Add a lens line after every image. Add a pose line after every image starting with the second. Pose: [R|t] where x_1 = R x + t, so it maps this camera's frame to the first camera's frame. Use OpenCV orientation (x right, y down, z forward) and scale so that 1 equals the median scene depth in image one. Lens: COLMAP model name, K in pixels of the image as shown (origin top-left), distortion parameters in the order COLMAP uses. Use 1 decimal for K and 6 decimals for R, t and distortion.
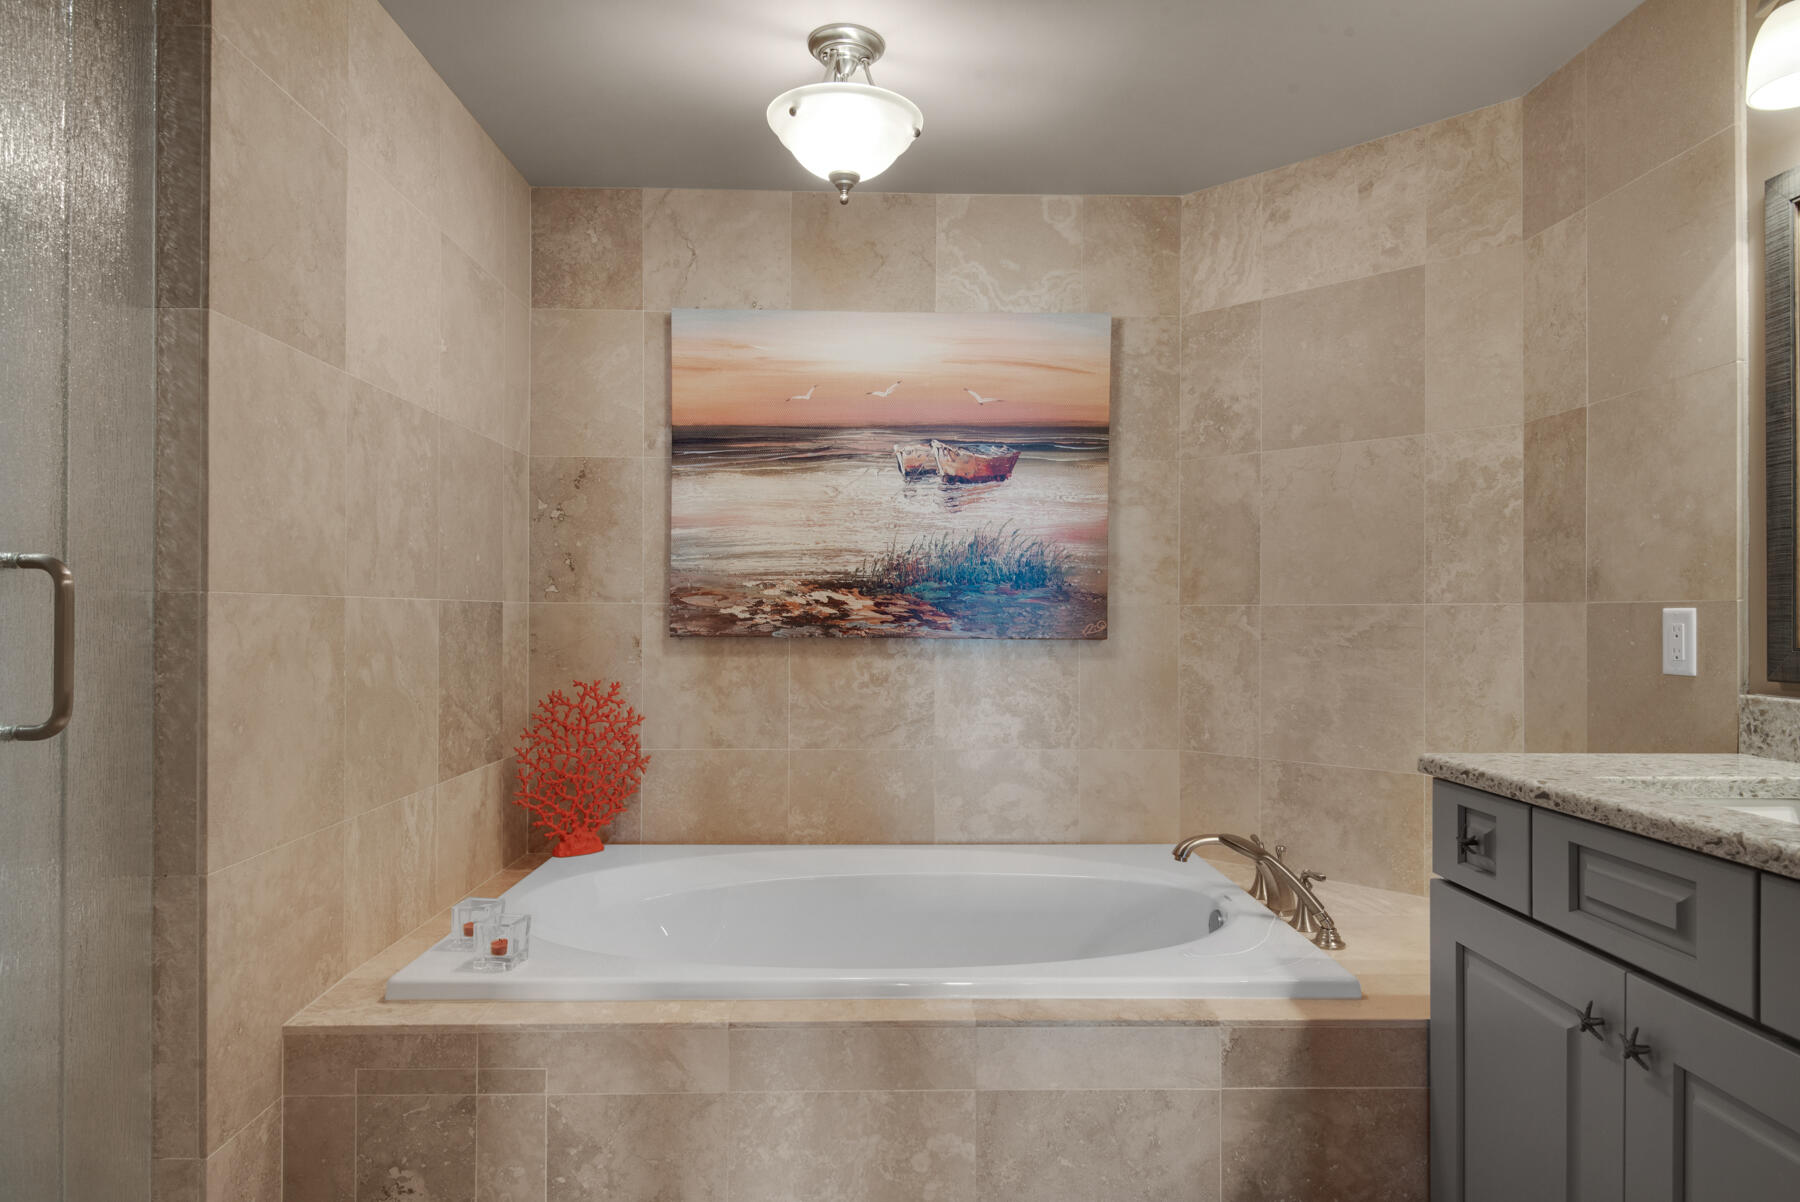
lens RADIAL K [[1070.8, 0, 900.0], [0, 1070.8, 601.0], [0, 0, 1]] dist [0.000122, -0.029352]
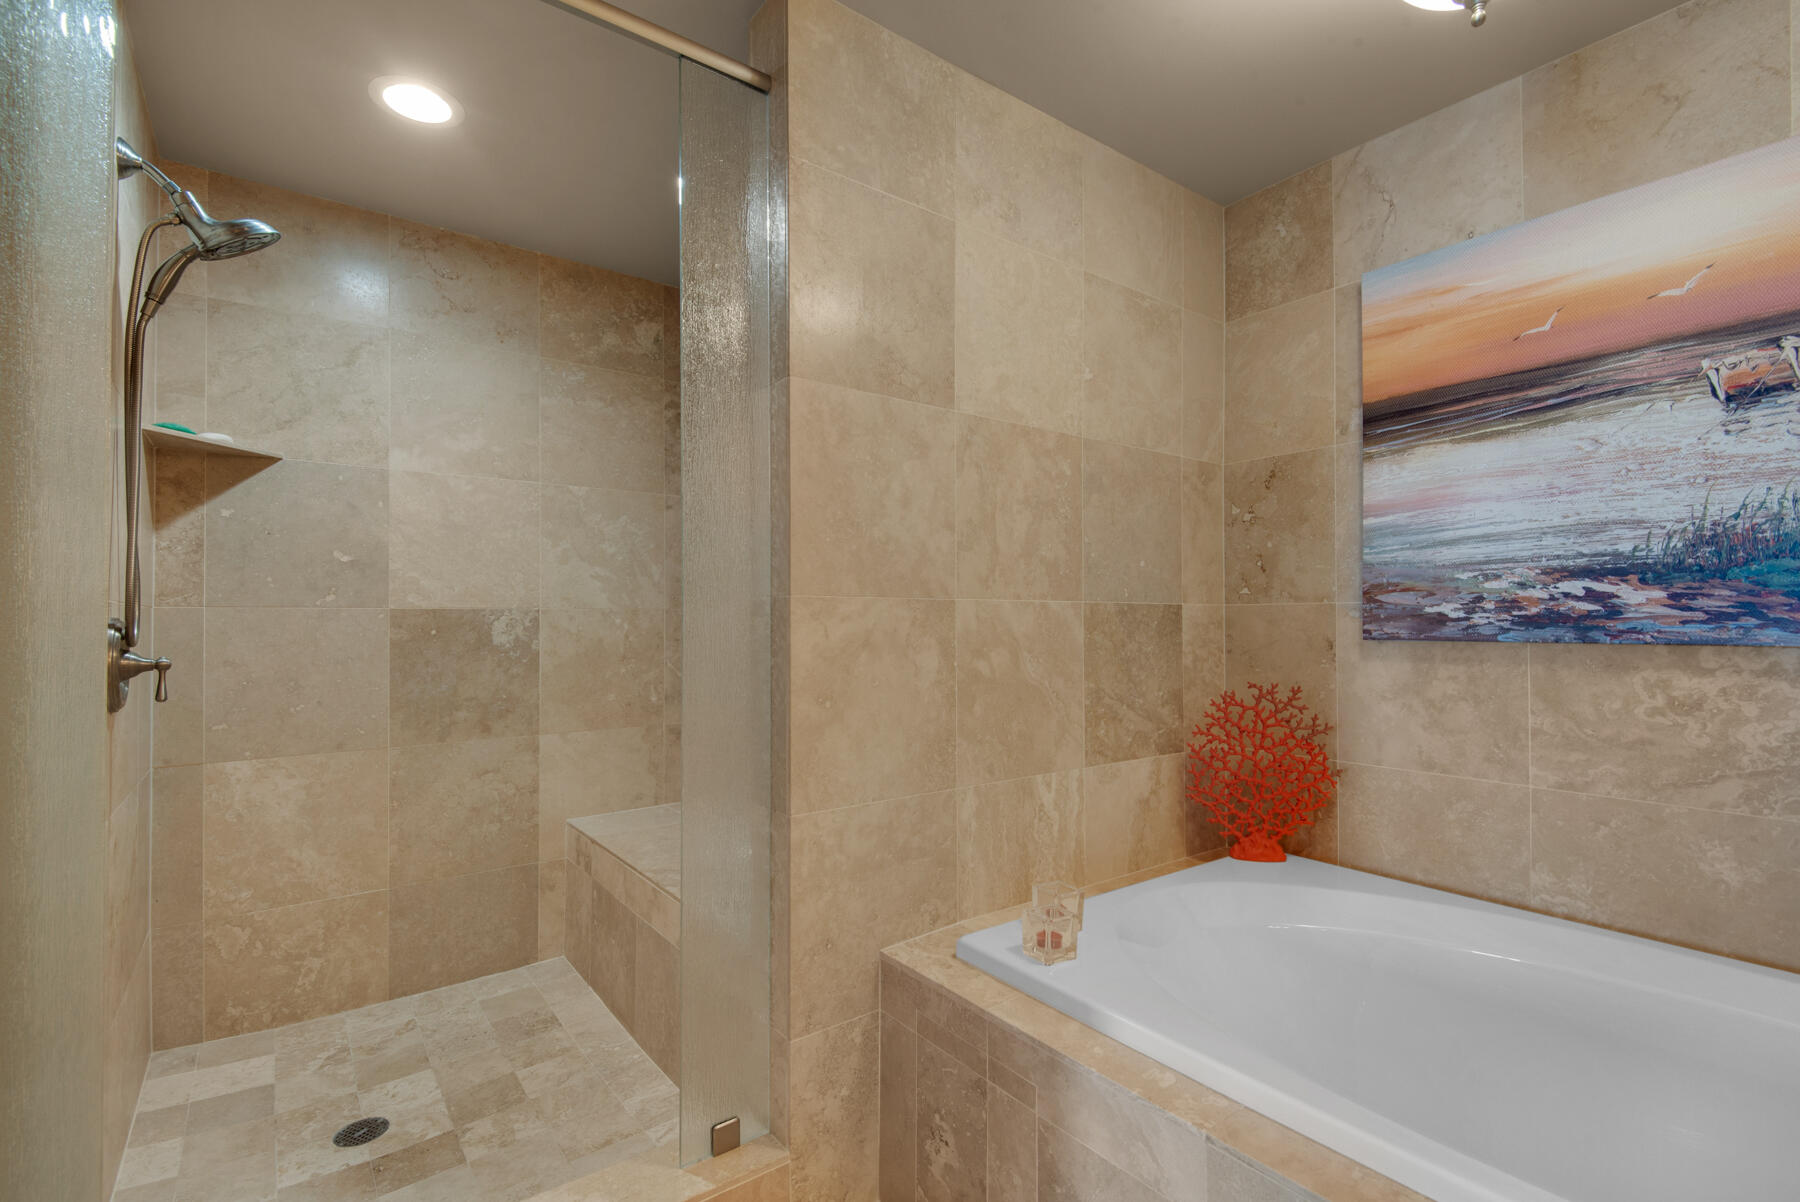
lens RADIAL K [[812.6, 0, 892.8], [0, 812.6, 607.9], [0, 0, 1]] dist [0.021447, -0.016989]
pose [[0.573460, -0.018243, -0.819030, 0.120888], [0.012869, 0.999829, -0.013260, 0.011116], [0.819133, -0.002936, 0.573597, 0.285877]]
